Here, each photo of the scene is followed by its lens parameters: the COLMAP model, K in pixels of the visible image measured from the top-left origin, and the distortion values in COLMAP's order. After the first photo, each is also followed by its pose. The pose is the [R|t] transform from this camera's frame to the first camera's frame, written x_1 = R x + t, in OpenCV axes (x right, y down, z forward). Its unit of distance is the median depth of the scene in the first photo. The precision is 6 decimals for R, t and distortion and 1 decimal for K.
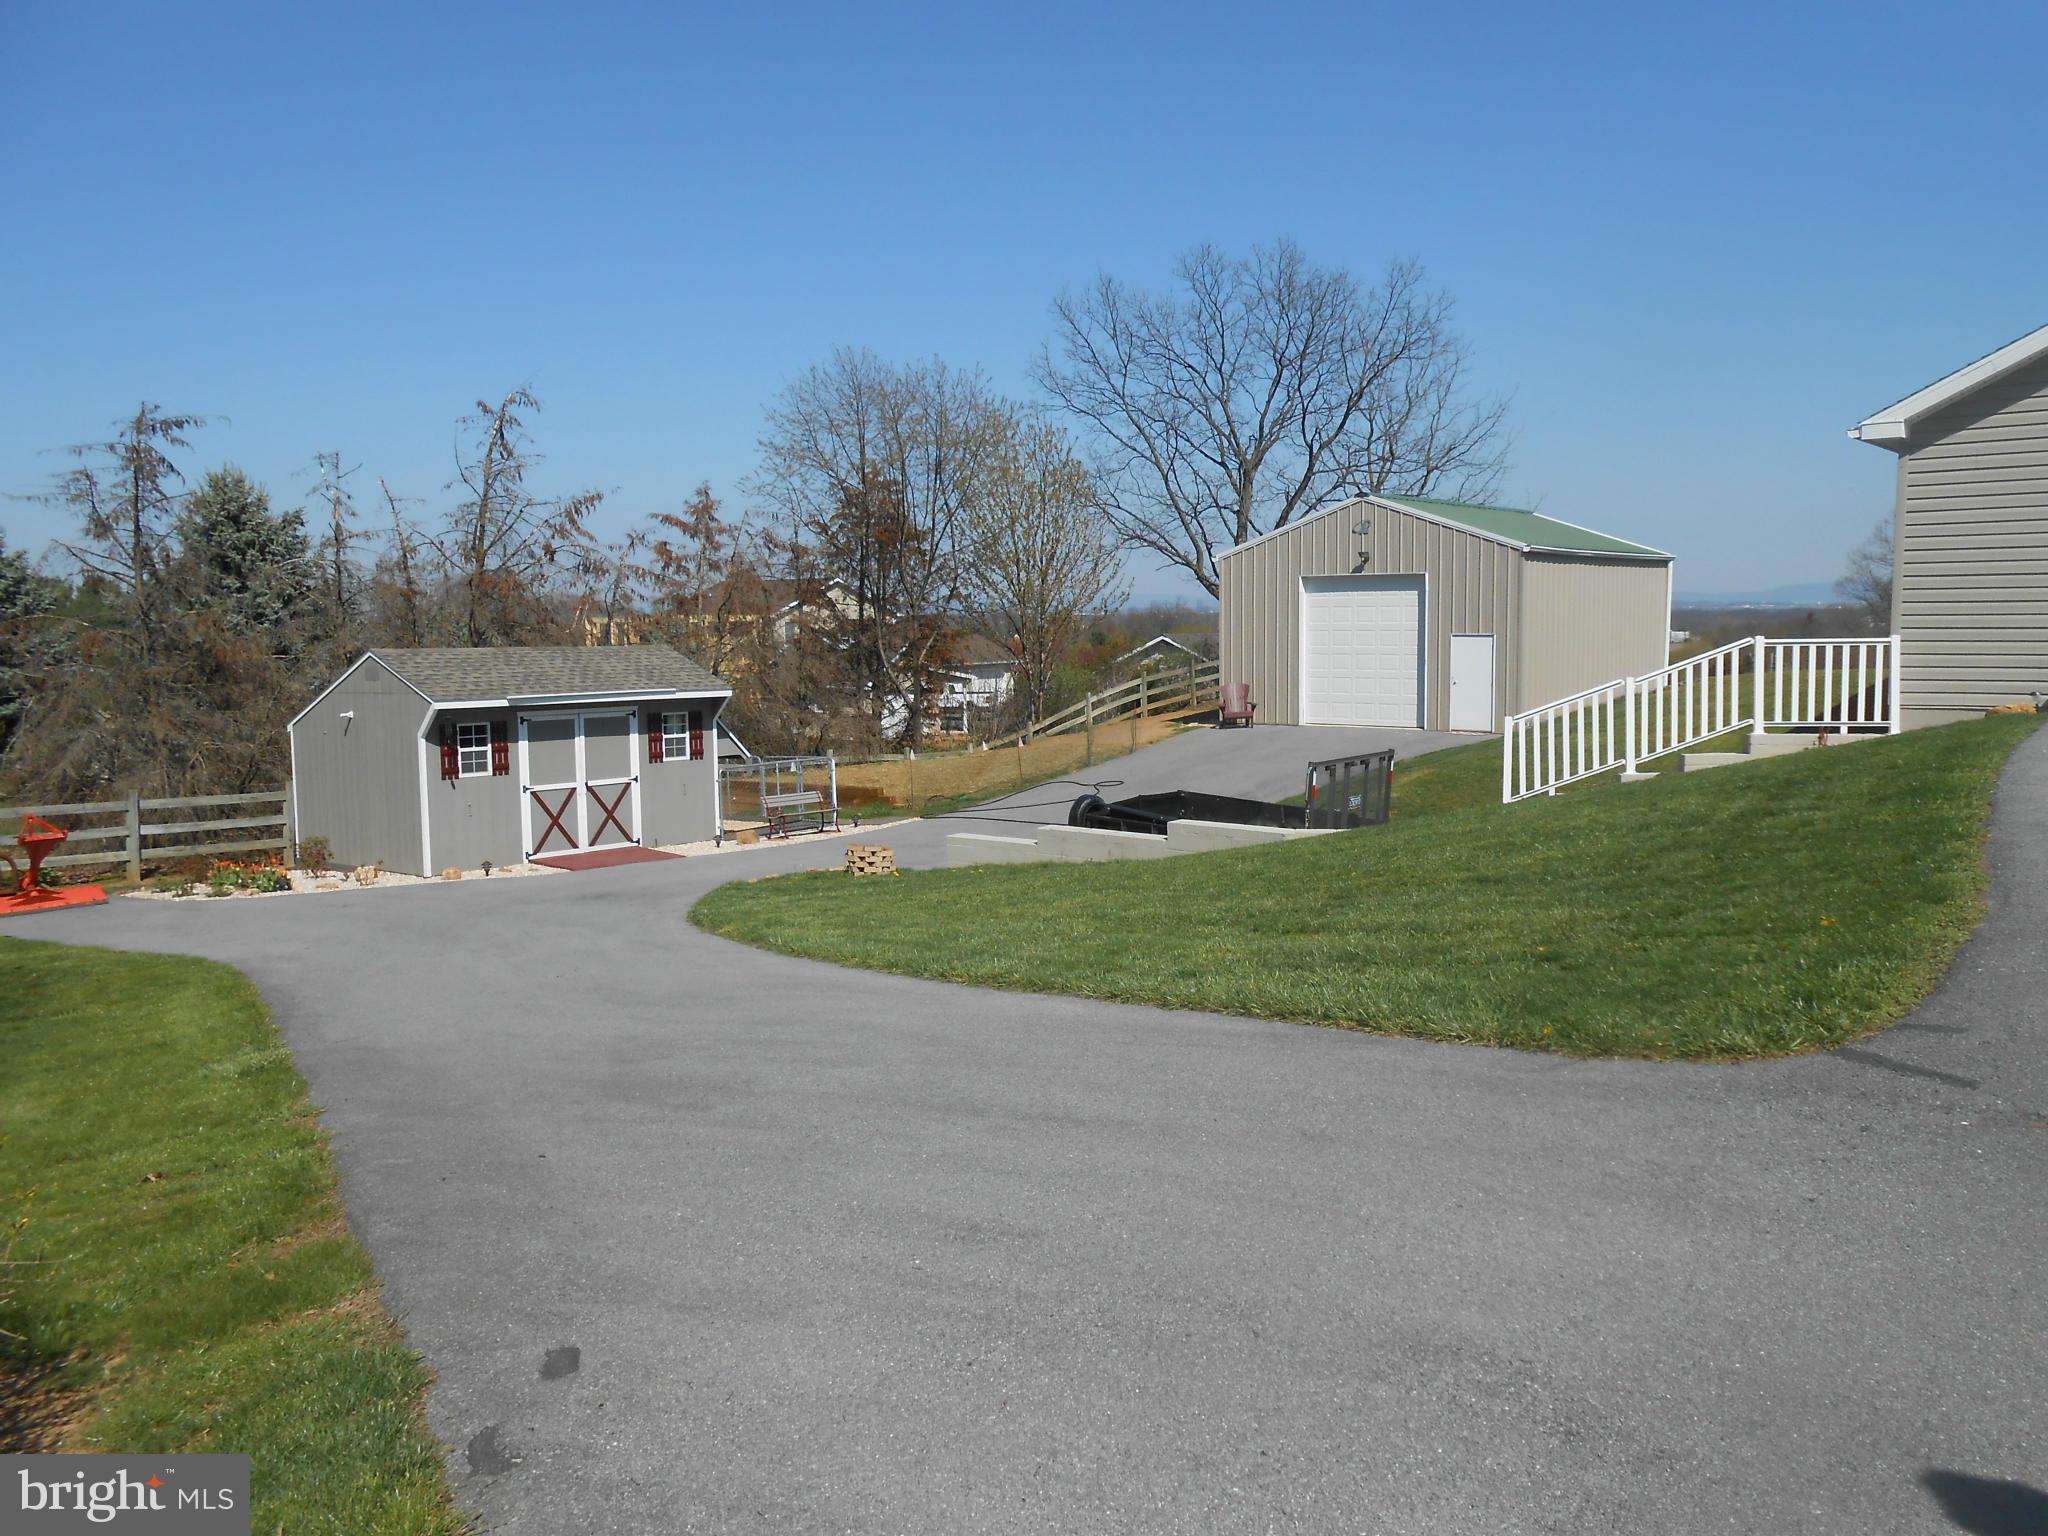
lens RADIAL K [[1587.2, 0, 1014.5], [0, 1587.2, 757.7], [0, 0, 1]] dist [-0.019270, 0.013239]
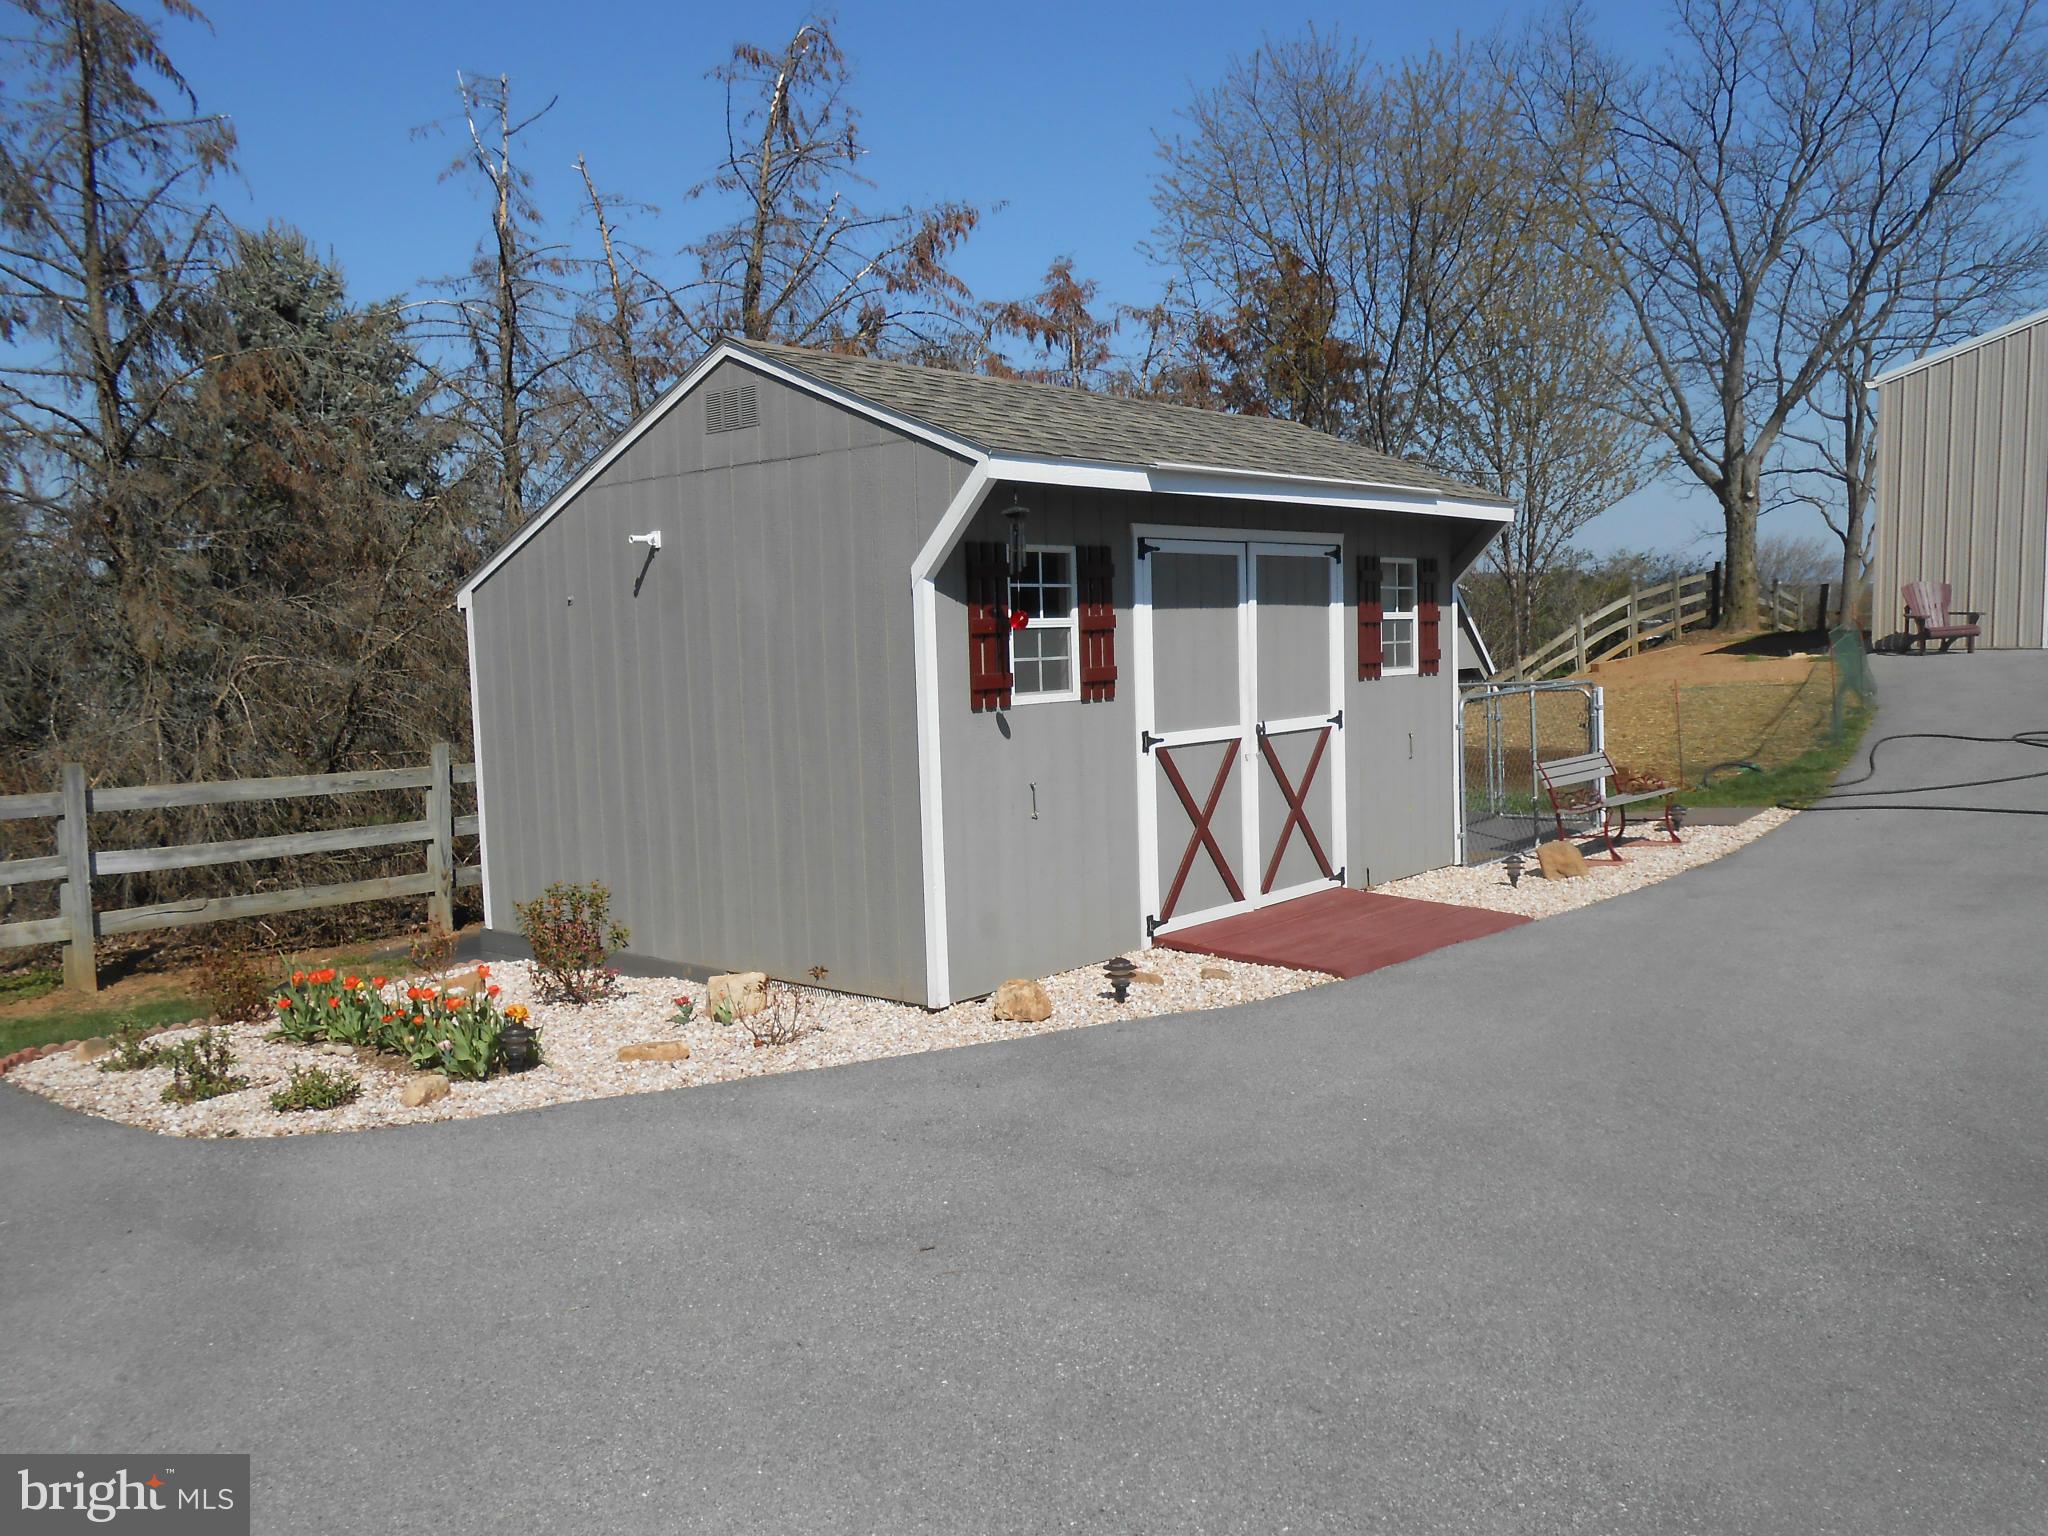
lens RADIAL K [[1587.2, 0, 1016.4], [0, 1587.2, 771.8], [0, 0, 1]] dist [-0.019270, 0.013239]
pose [[0.999760, -0.014034, -0.016848, -0.261218], [0.014264, 0.999806, 0.013582, 0.016892], [0.016654, -0.013819, 0.999766, 0.504519]]
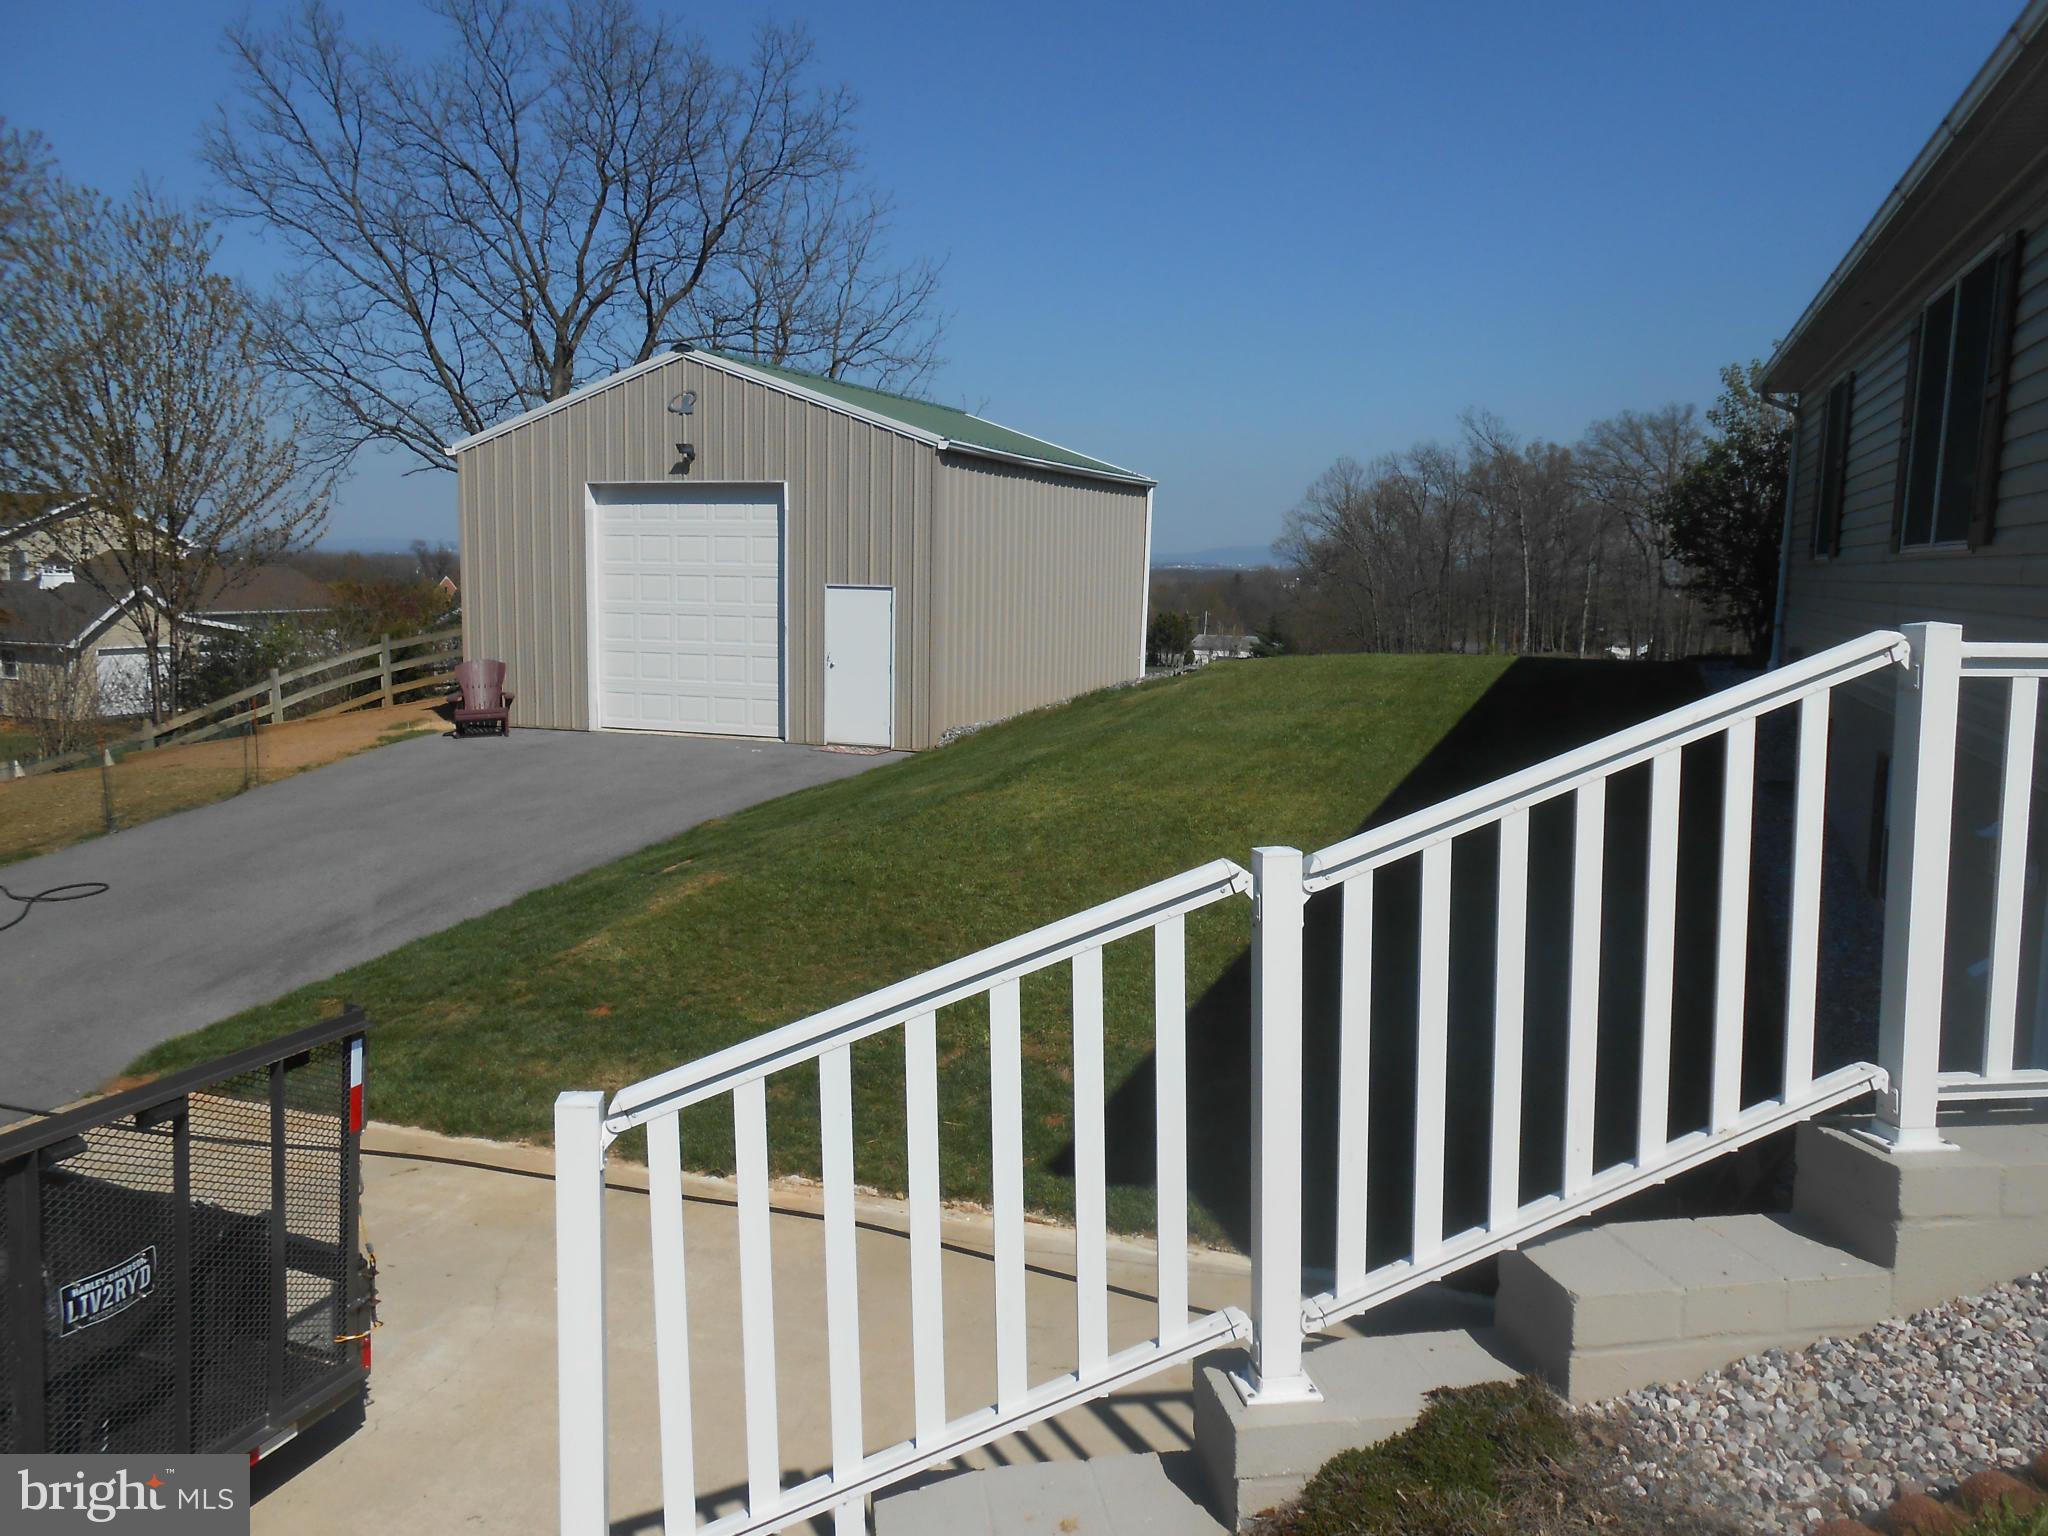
lens RADIAL K [[1587.2, 0, 1026.3], [0, 1587.2, 776.6], [0, 0, 1]] dist [-0.019270, 0.013239]
pose [[0.943128, -0.018137, 0.331935, 0.174860], [0.003723, 0.999024, 0.044009, -0.037197], [-0.332409, -0.040271, 0.942275, 0.483542]]
